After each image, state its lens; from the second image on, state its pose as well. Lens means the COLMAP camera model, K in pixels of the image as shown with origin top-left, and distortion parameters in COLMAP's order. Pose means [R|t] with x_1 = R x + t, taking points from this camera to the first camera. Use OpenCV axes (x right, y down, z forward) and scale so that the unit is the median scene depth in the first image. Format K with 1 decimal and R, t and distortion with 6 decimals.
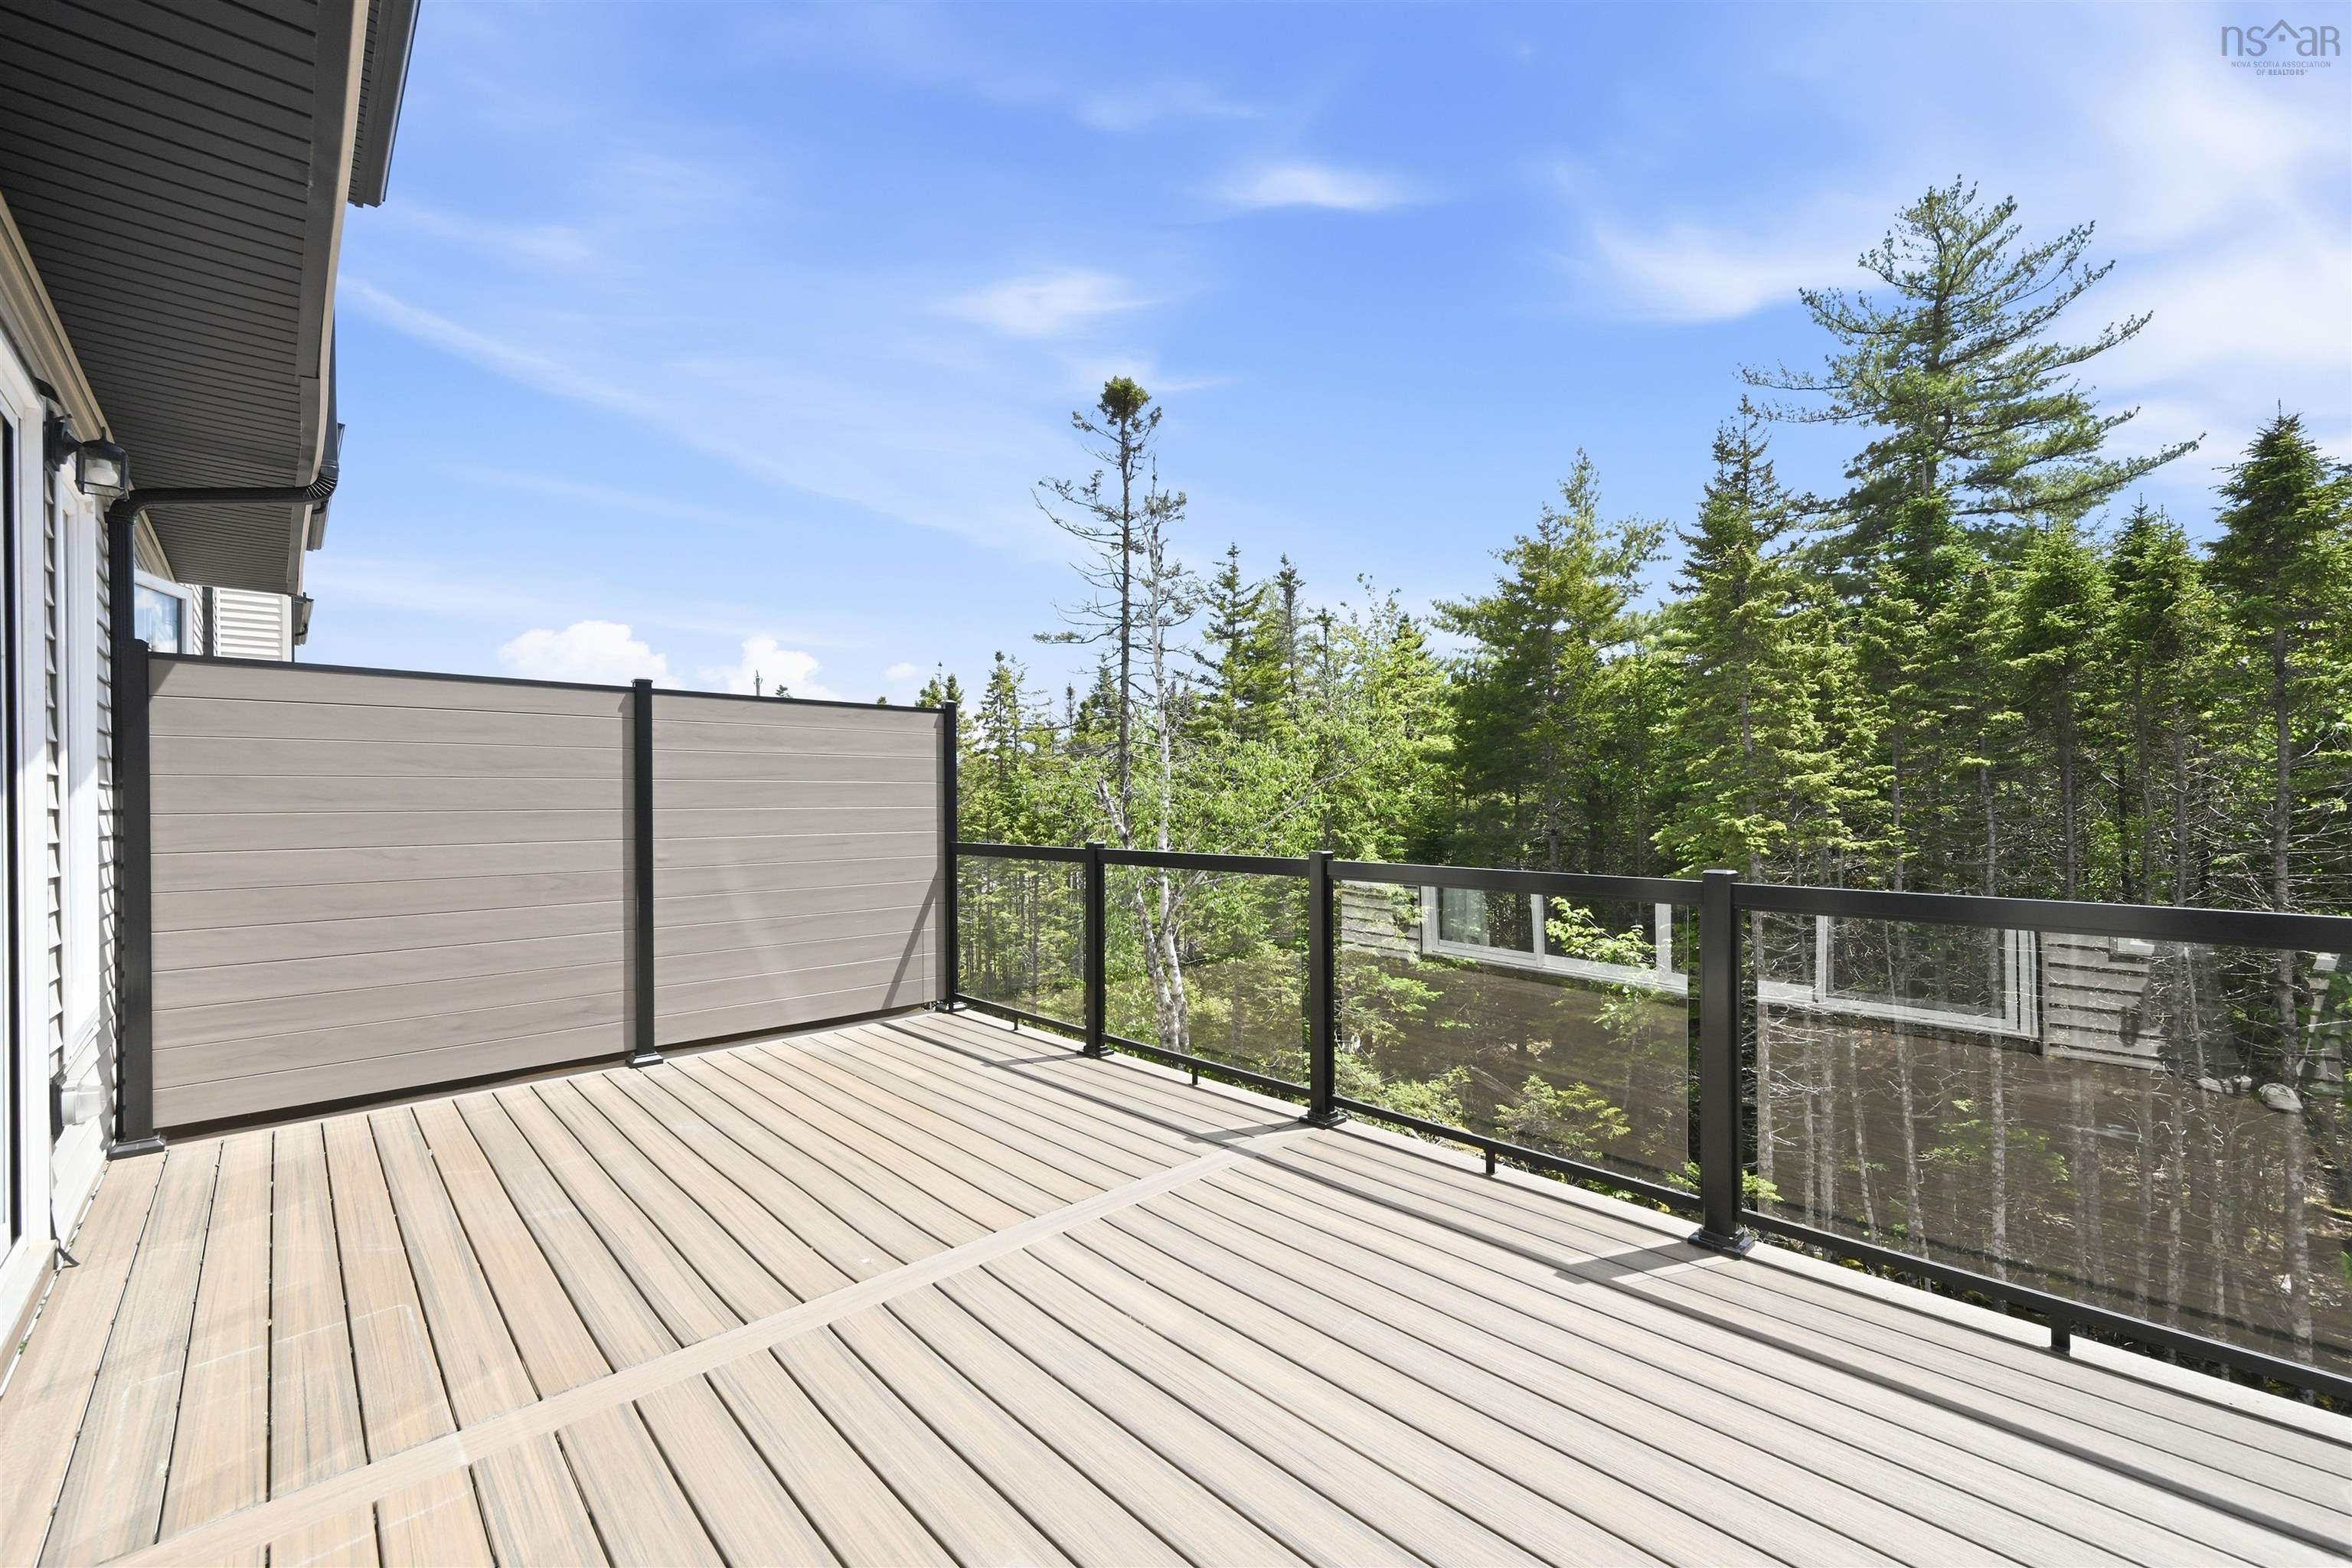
lens RADIAL K [[957.4, 0, 1182.9], [0, 957.4, 789.0], [0, 0, 1]] dist [0.001038, -0.000002]
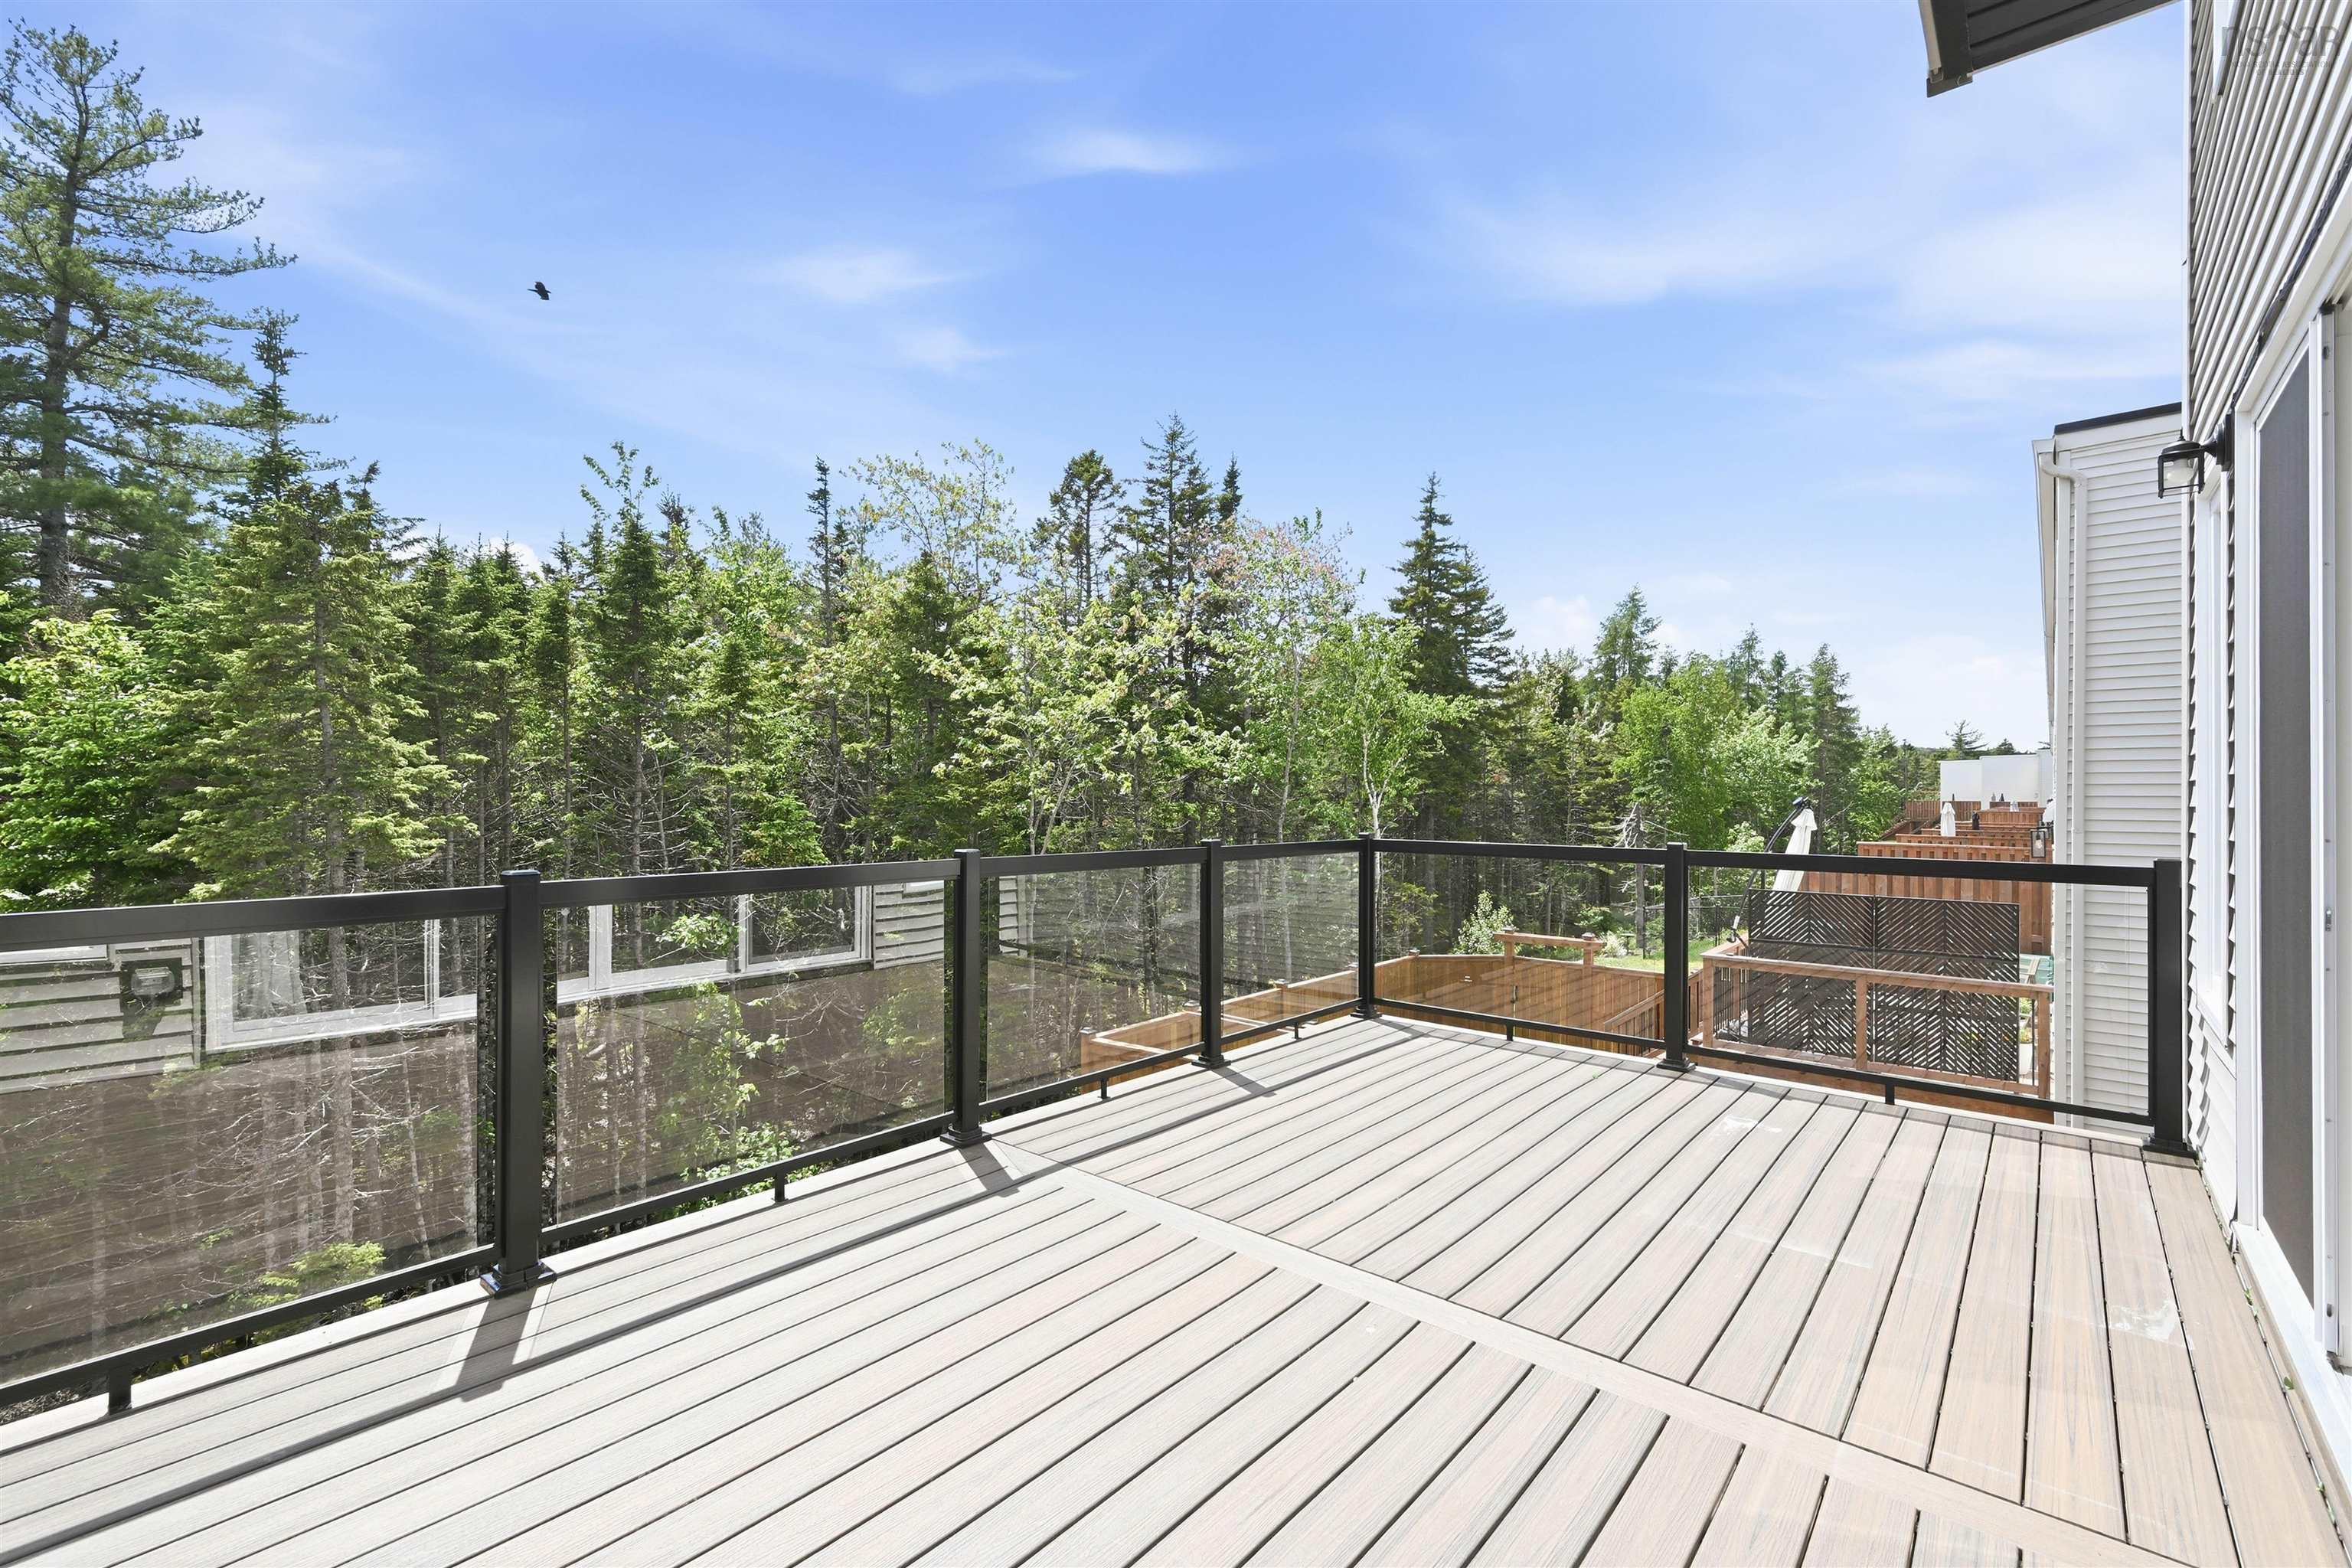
lens RADIAL K [[1020.5, 0, 1171.2], [0, 1020.5, 801.1], [0, 0, 1]] dist [-0.001240, -0.000156]
pose [[-0.096834, -0.002601, 0.995297, -0.212239], [-0.016727, 0.999860, 0.000986, 0.002686], [-0.995160, -0.016553, -0.096864, 0.220078]]
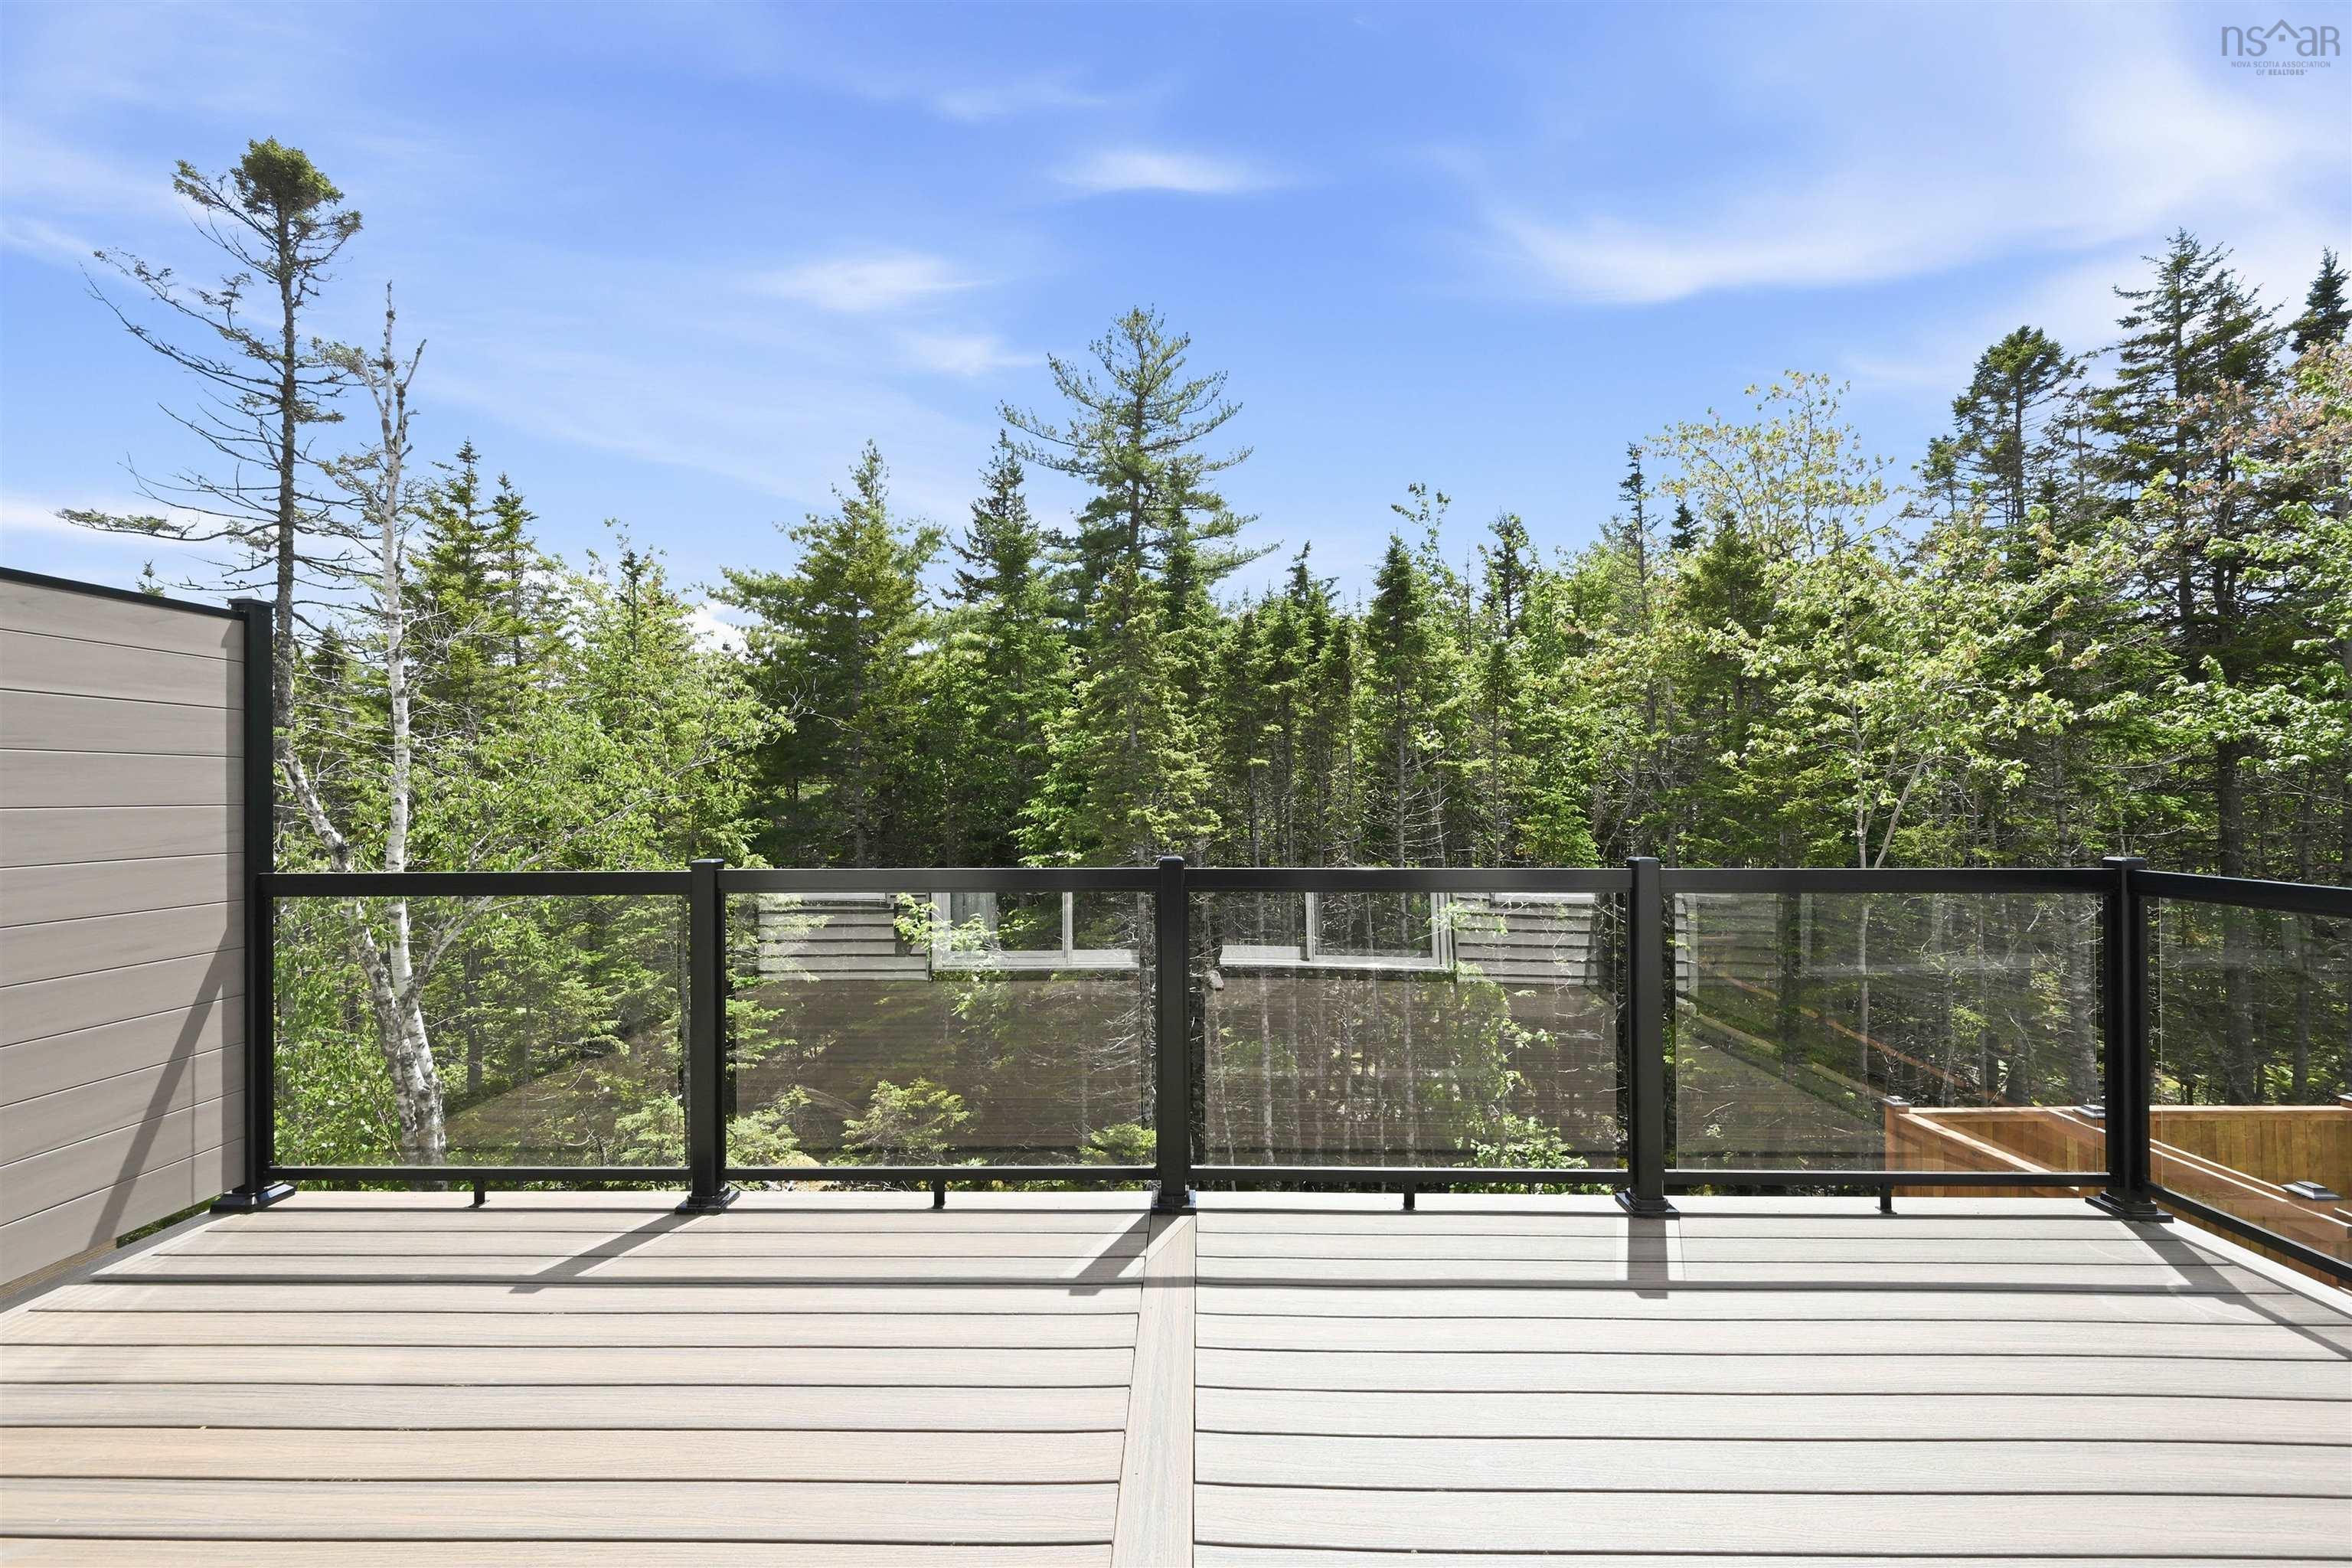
lens RADIAL K [[957.4, 0, 1172.2], [0, 957.4, 774.6], [0, 0, 1]] dist [0.001038, -0.000002]
pose [[0.700639, 0.012502, 0.713406, -0.101271], [-0.007895, 0.999921, -0.009769, 0.001184], [-0.713472, 0.001212, 0.700683, 0.110655]]
